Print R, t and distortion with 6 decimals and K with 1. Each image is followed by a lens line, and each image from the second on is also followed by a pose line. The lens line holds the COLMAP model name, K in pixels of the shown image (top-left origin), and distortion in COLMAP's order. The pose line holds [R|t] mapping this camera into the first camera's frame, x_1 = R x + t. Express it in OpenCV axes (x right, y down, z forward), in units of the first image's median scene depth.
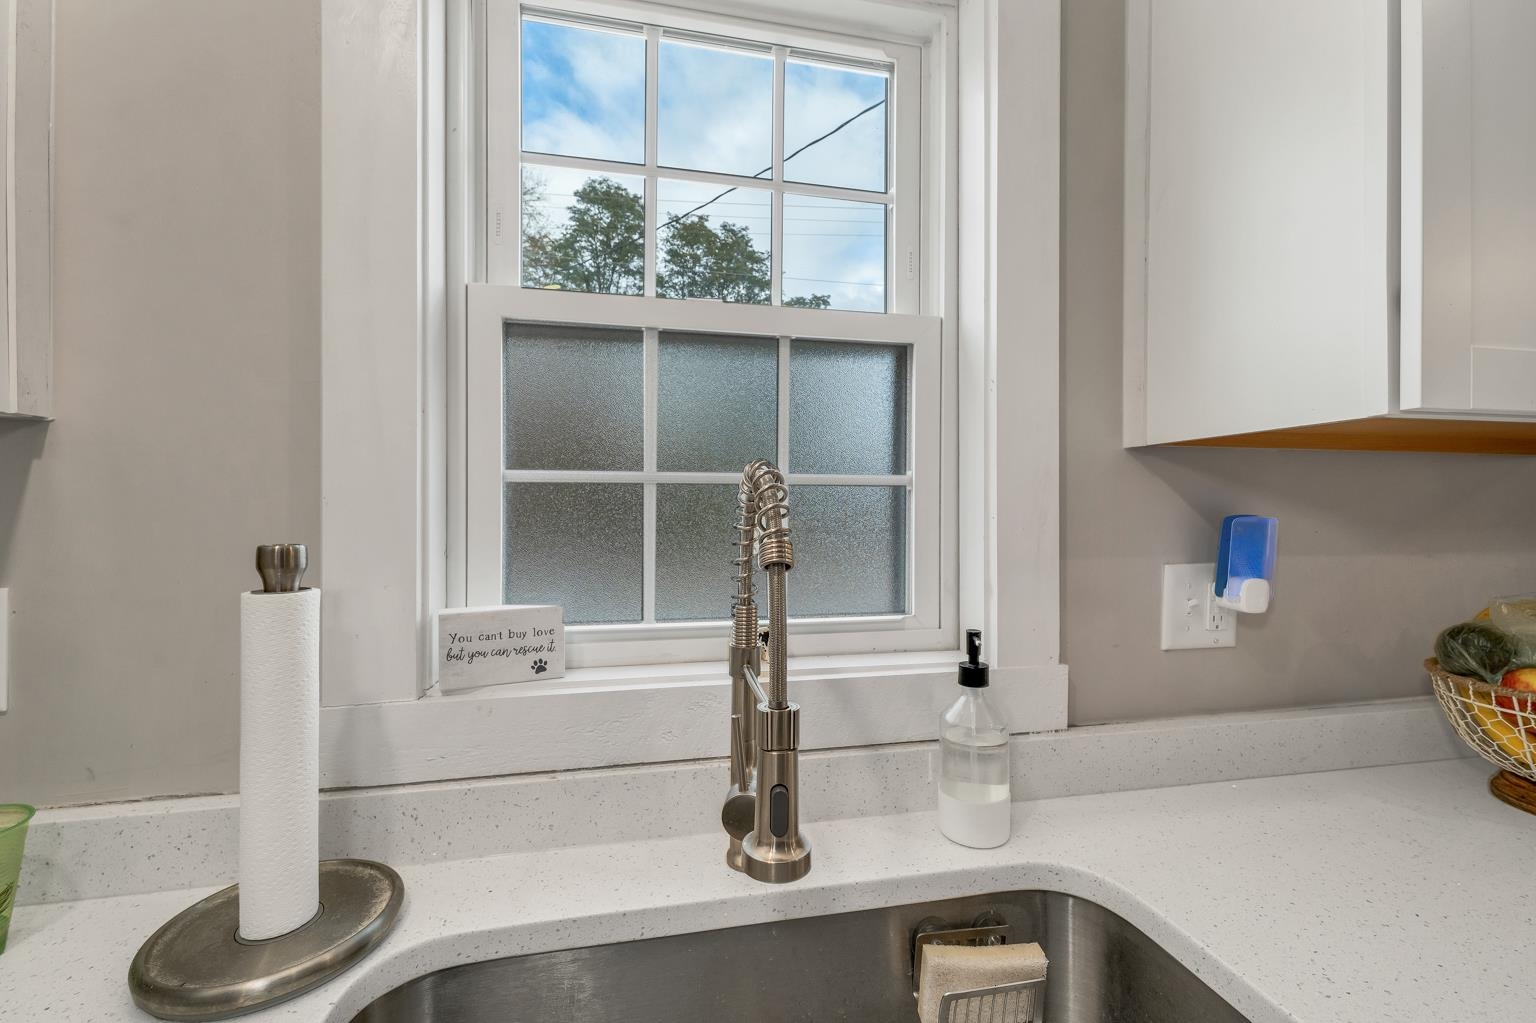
lens RADIAL K [[649.7, 0, 768.0], [0, 649.7, 511.5], [0, 0, 1]] dist [0.000094, 0.000005]
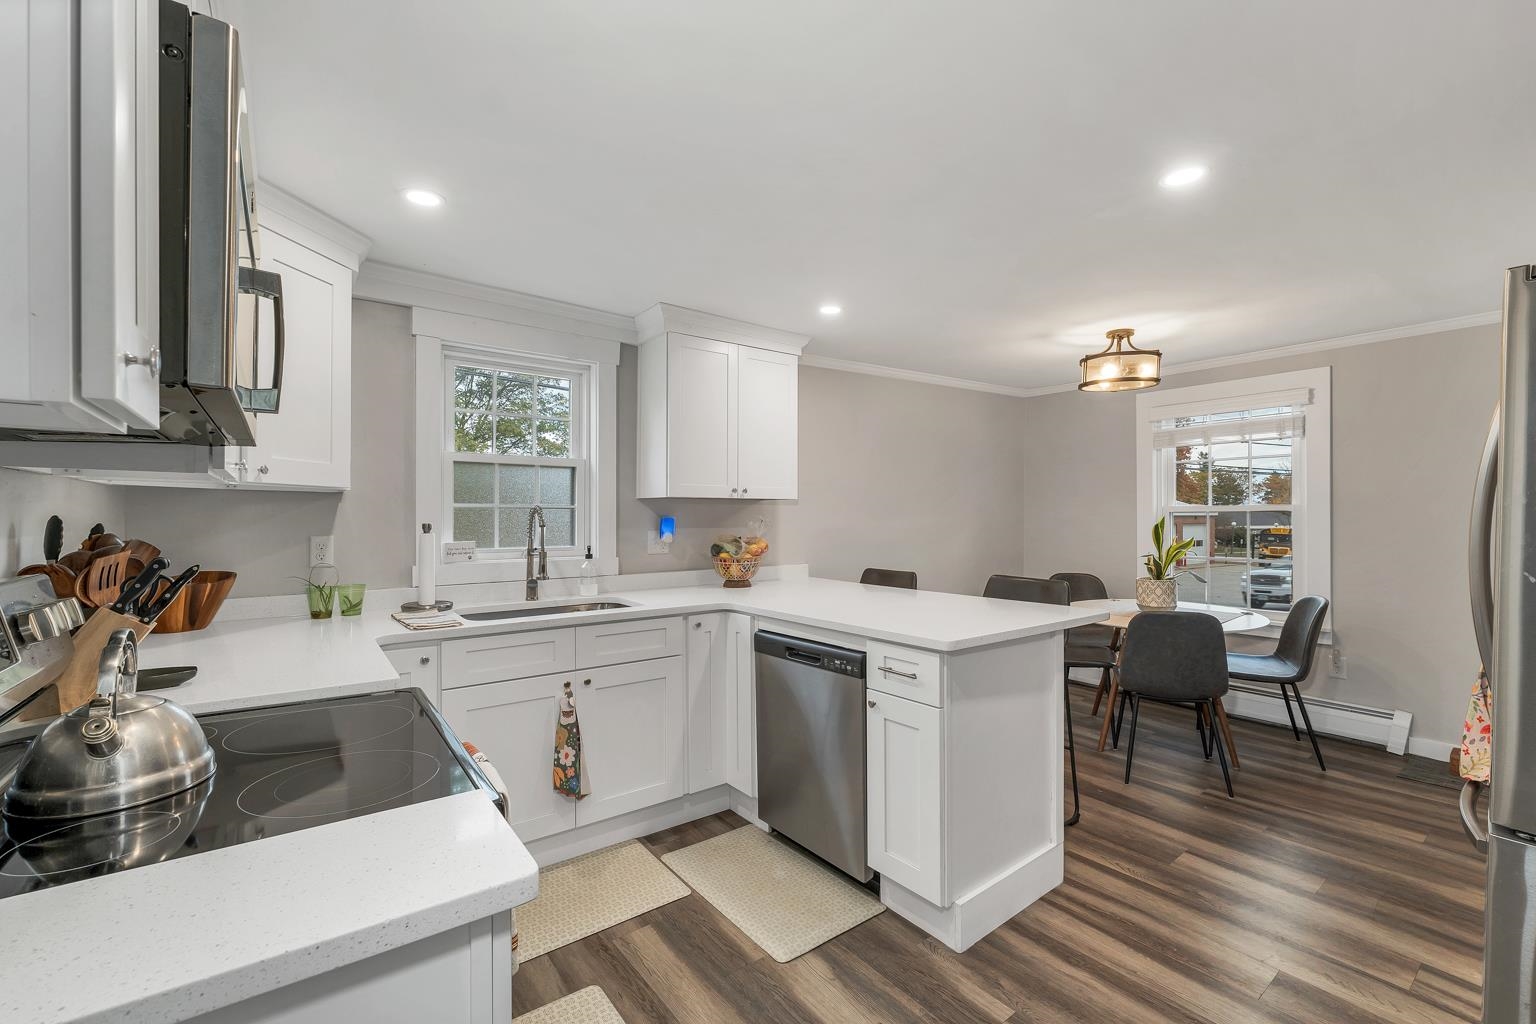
lens RADIAL K [[649.7, 0, 768.0], [0, 649.7, 512.0], [0, 0, 1]] dist [0.000094, 0.000005]
pose [[0.907875, 0.001401, 0.419239, -0.327114], [0.001143, 0.999982, -0.005818, 0.001345], [-0.419240, 0.005761, 0.907857, -2.794043]]
